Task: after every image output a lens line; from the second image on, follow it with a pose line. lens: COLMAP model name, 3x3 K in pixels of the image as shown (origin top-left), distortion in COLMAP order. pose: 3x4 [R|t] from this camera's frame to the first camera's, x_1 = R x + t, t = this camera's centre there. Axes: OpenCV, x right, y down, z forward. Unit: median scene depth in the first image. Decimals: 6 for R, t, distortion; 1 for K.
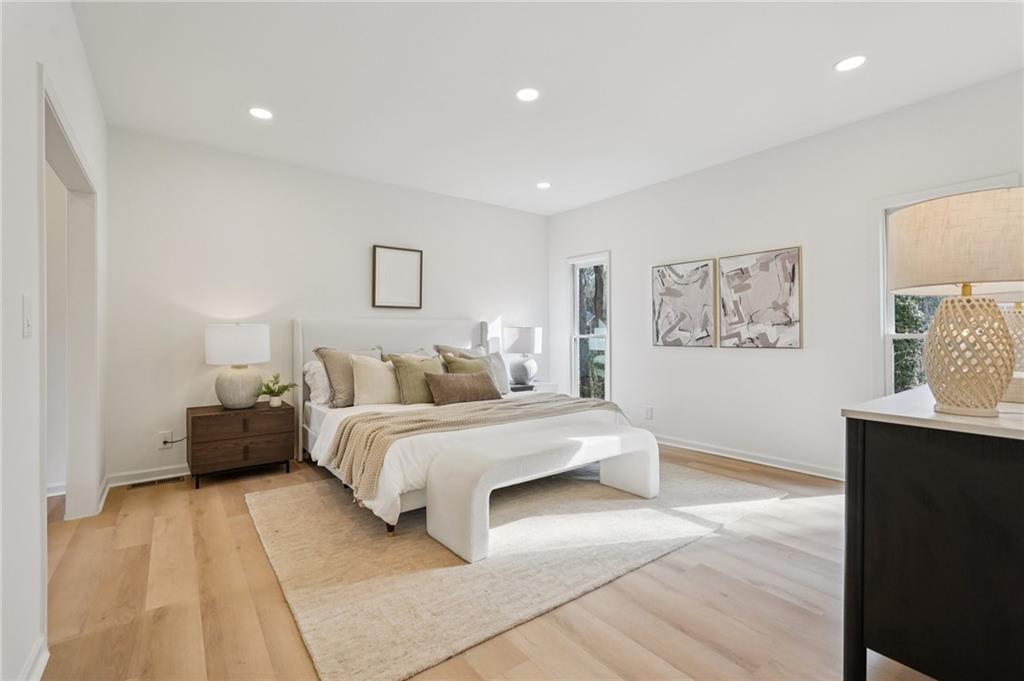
lens RADIAL K [[455.0, 0, 513.2], [0, 455.0, 333.0], [0, 0, 1]] dist [-0.009367, 0.005619]
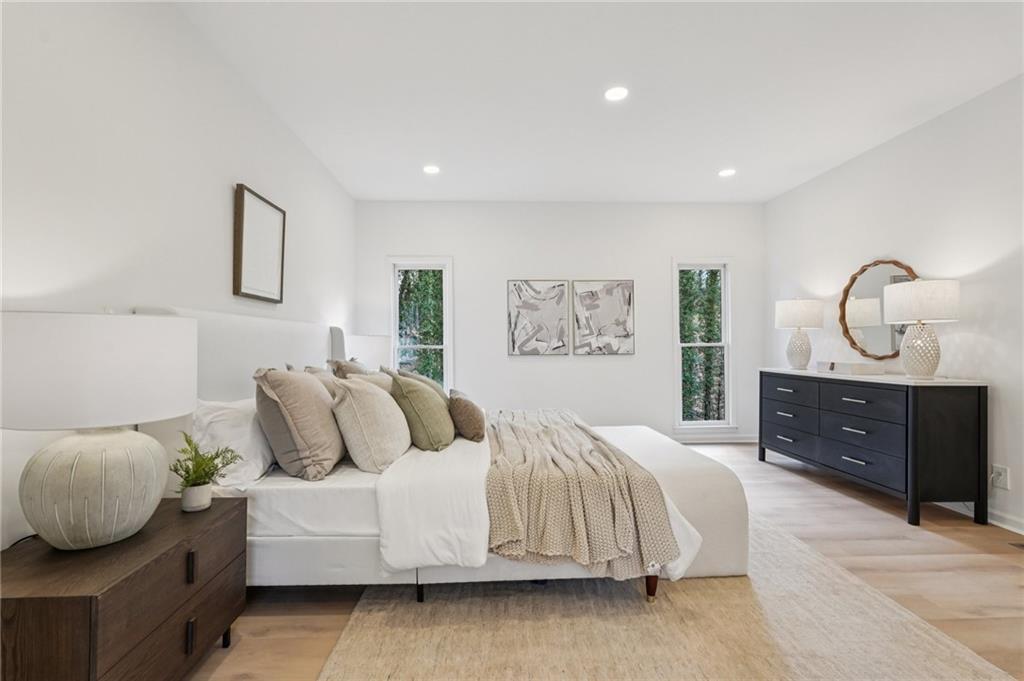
lens RADIAL K [[455.0, 0, 504.7], [0, 455.0, 345.1], [0, 0, 1]] dist [-0.009367, 0.005619]
pose [[0.582362, -0.000339, 0.812930, -0.622507], [0.000176, 1.000000, 0.000290, 0.004778], [-0.812930, -0.000026, 0.582362, 0.447223]]
